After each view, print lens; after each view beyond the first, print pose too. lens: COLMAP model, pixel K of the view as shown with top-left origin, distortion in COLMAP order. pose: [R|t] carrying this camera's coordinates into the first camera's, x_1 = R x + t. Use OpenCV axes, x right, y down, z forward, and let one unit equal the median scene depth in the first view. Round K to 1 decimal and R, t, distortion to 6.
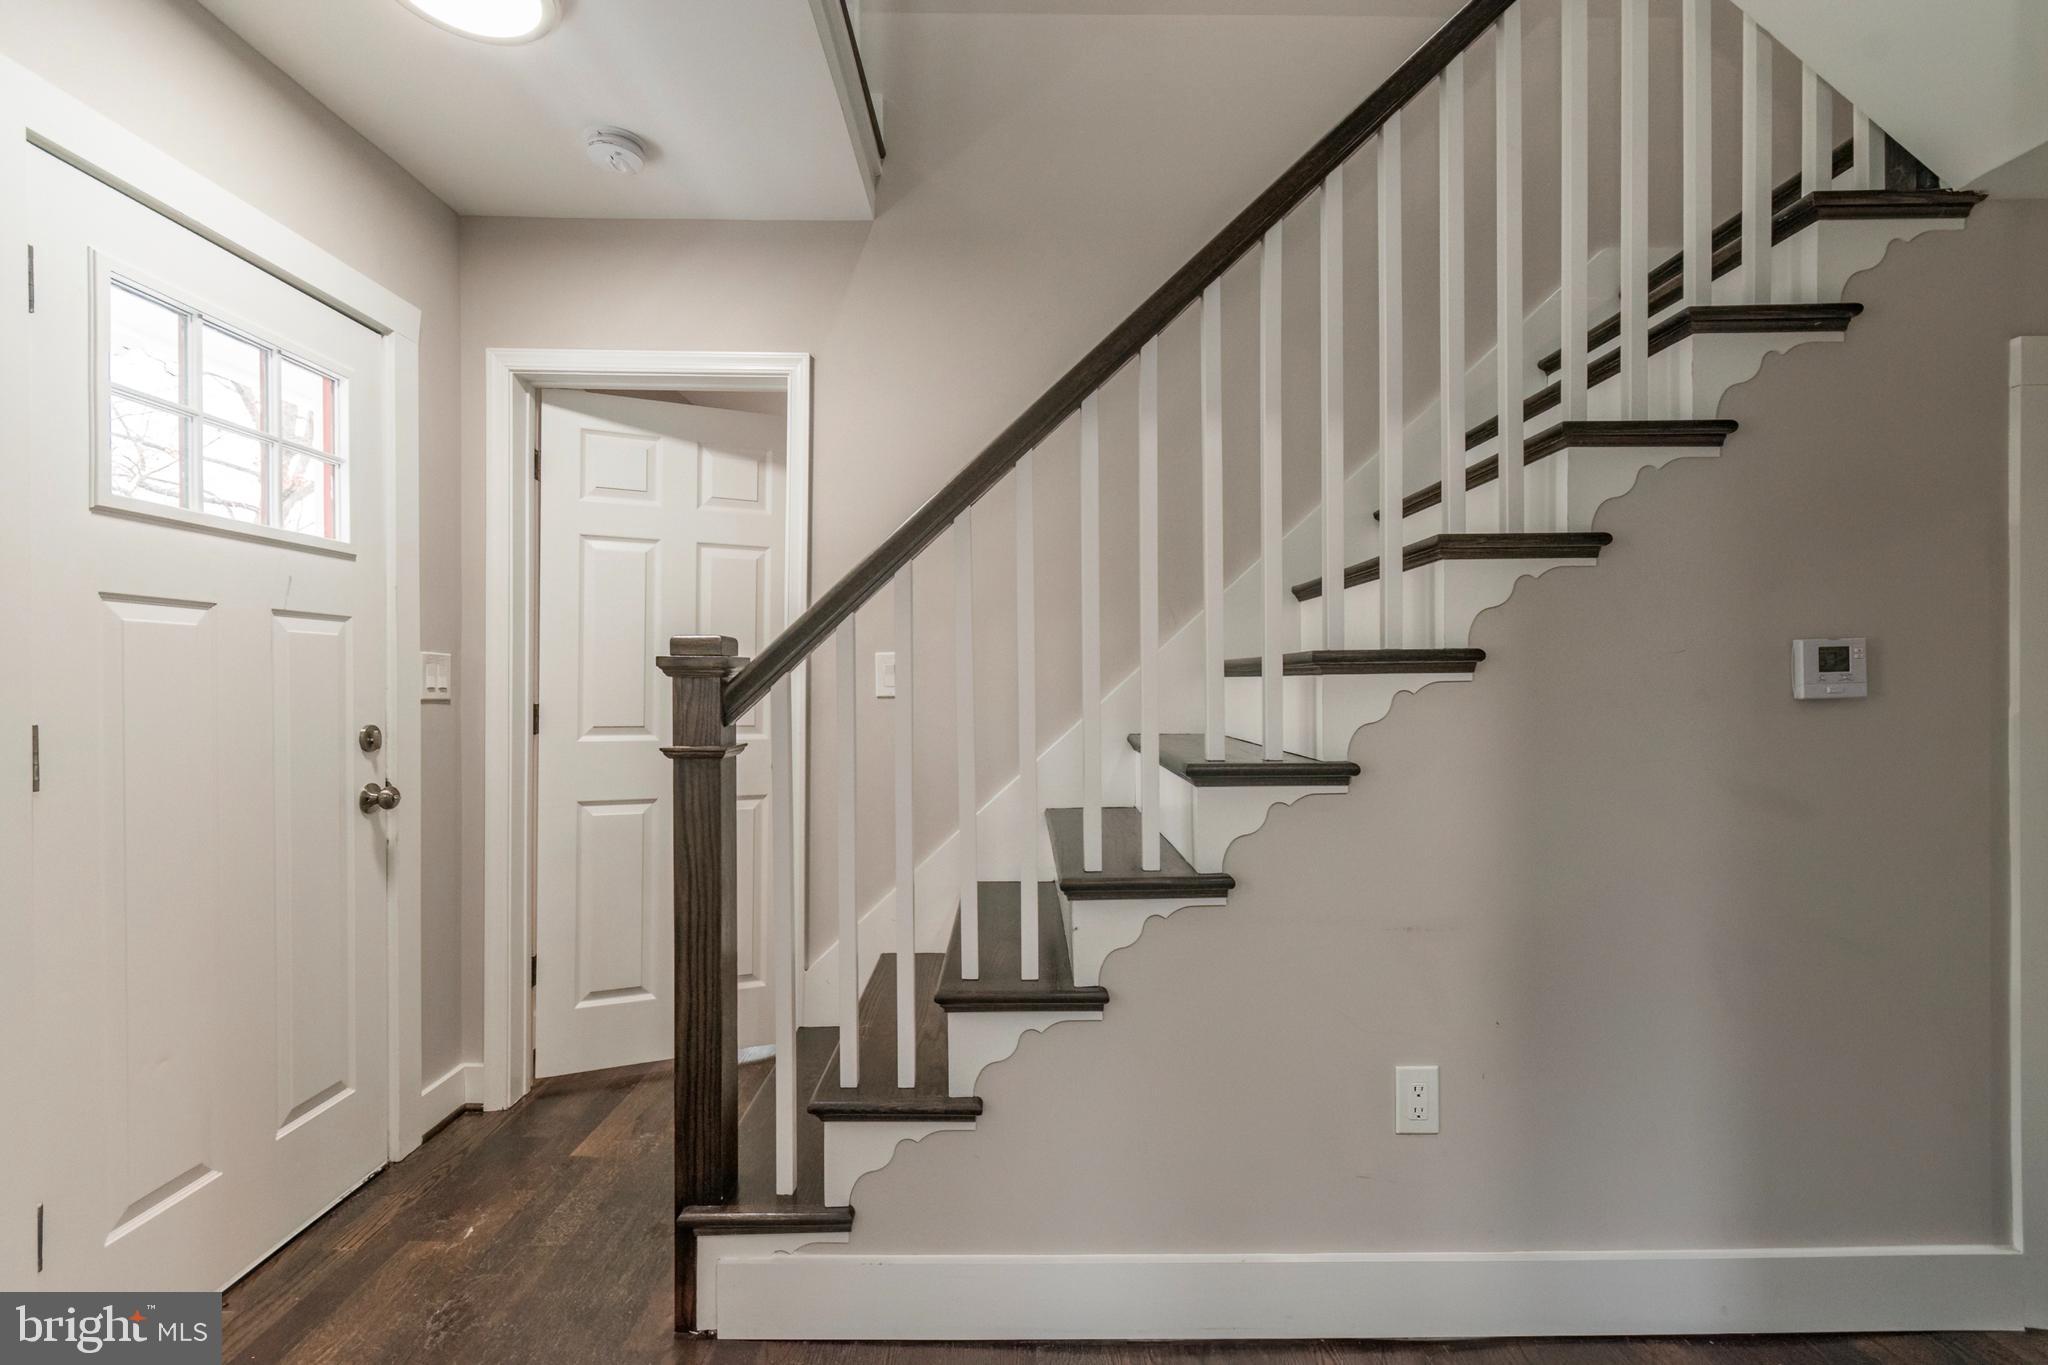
lens RADIAL K [[892.6, 0, 1017.4], [0, 892.6, 686.2], [0, 0, 1]] dist [-0.000117, 0.000296]
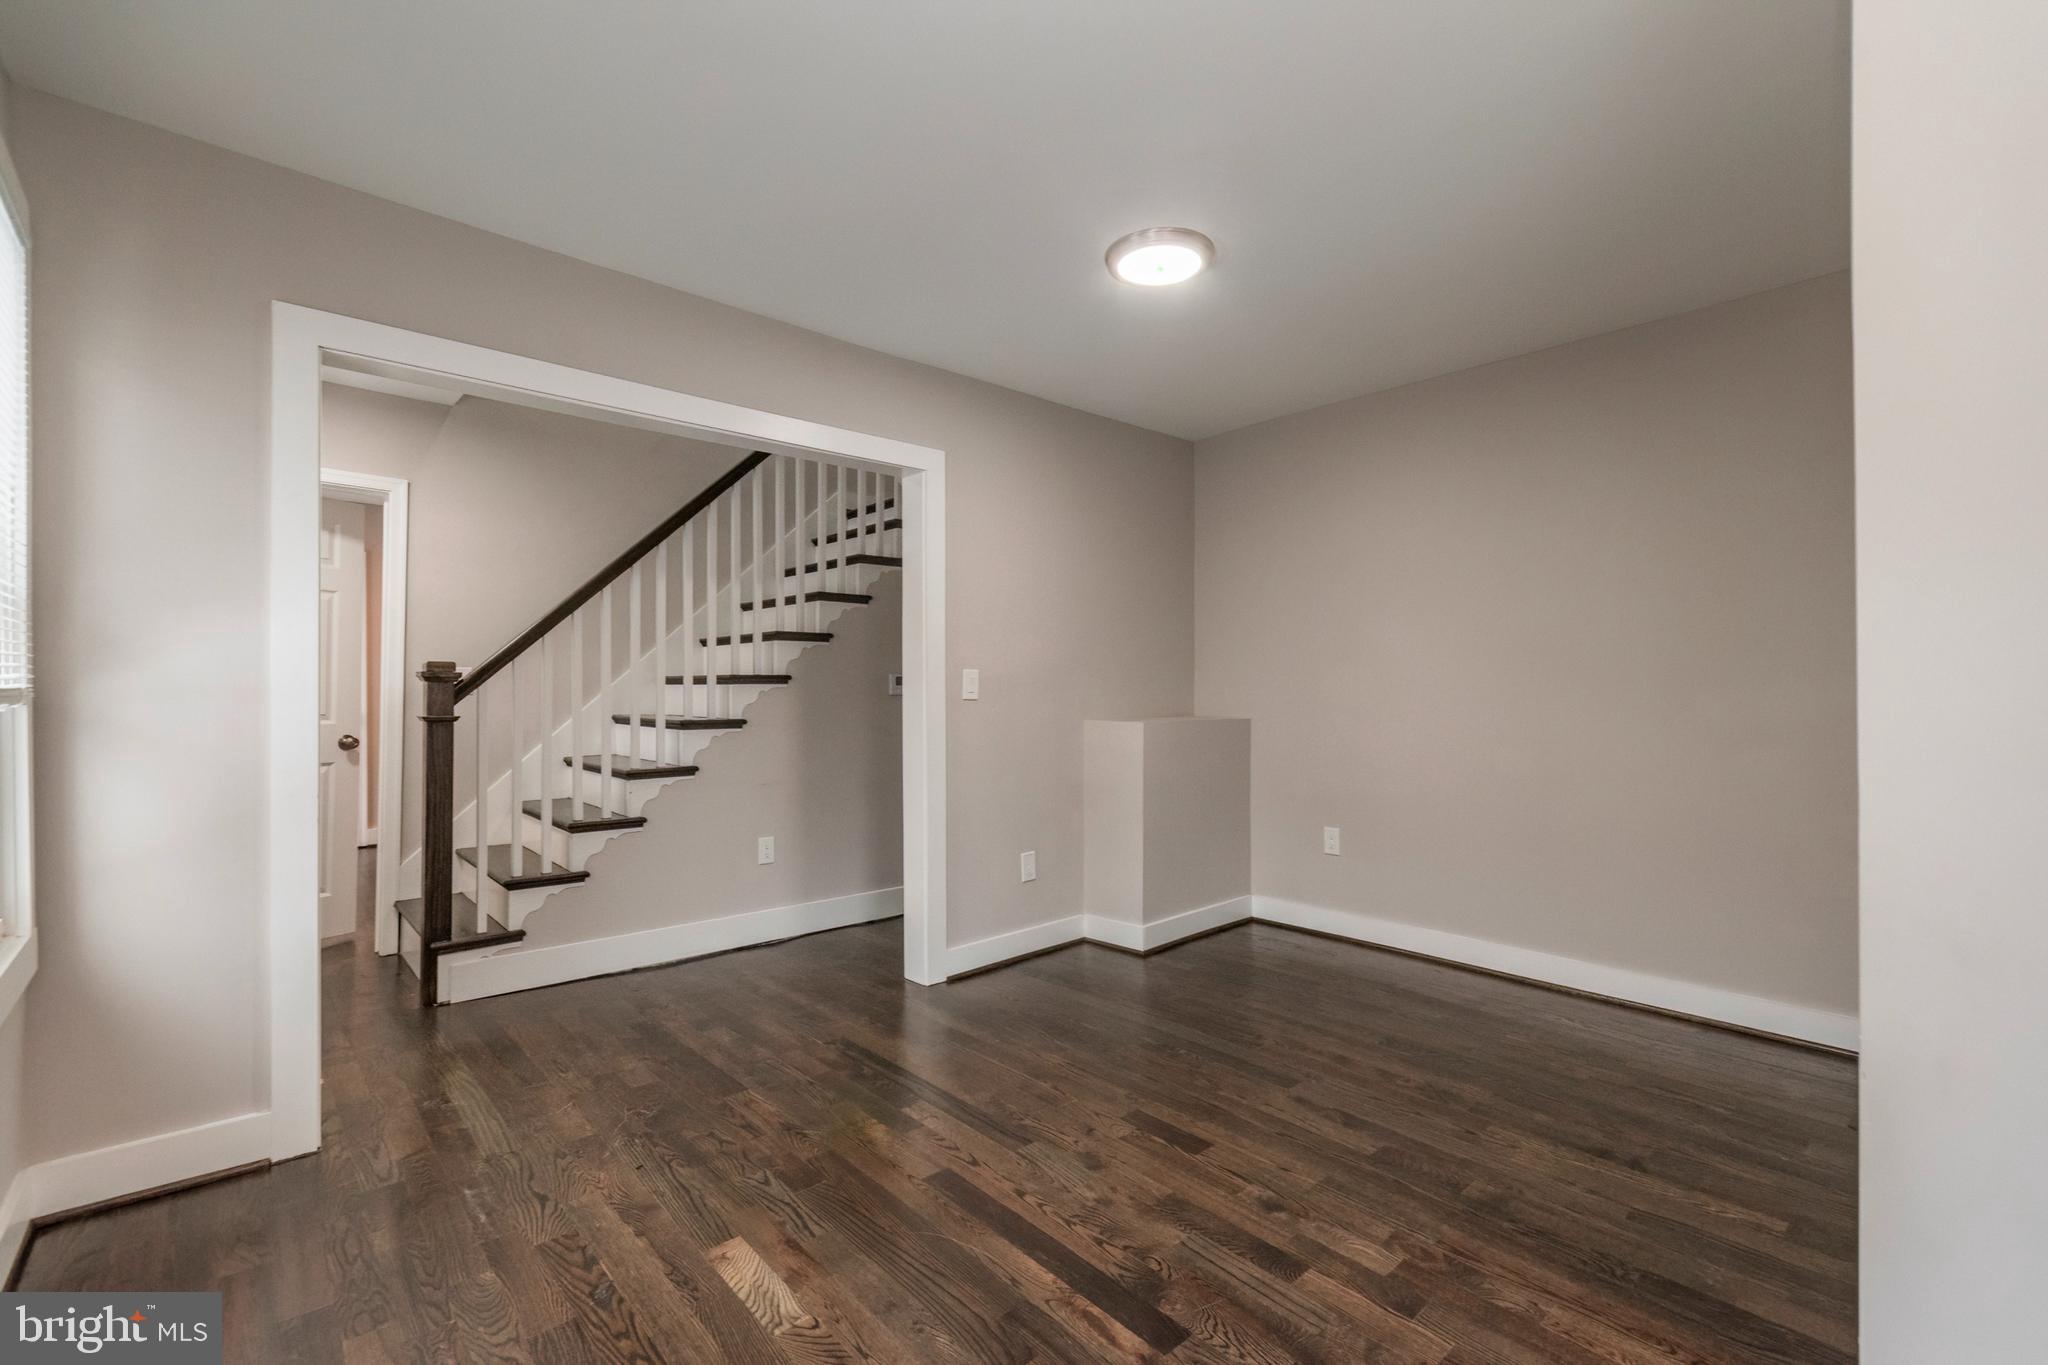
lens RADIAL K [[888.2, 0, 990.6], [0, 888.2, 694.0], [0, 0, 1]] dist [0.000625, -0.000034]
pose [[0.765870, 0.004070, 0.642983, -0.673366], [-0.002605, 0.999991, -0.003228, 0.019661], [-0.642990, 0.000798, 0.765874, -1.312747]]
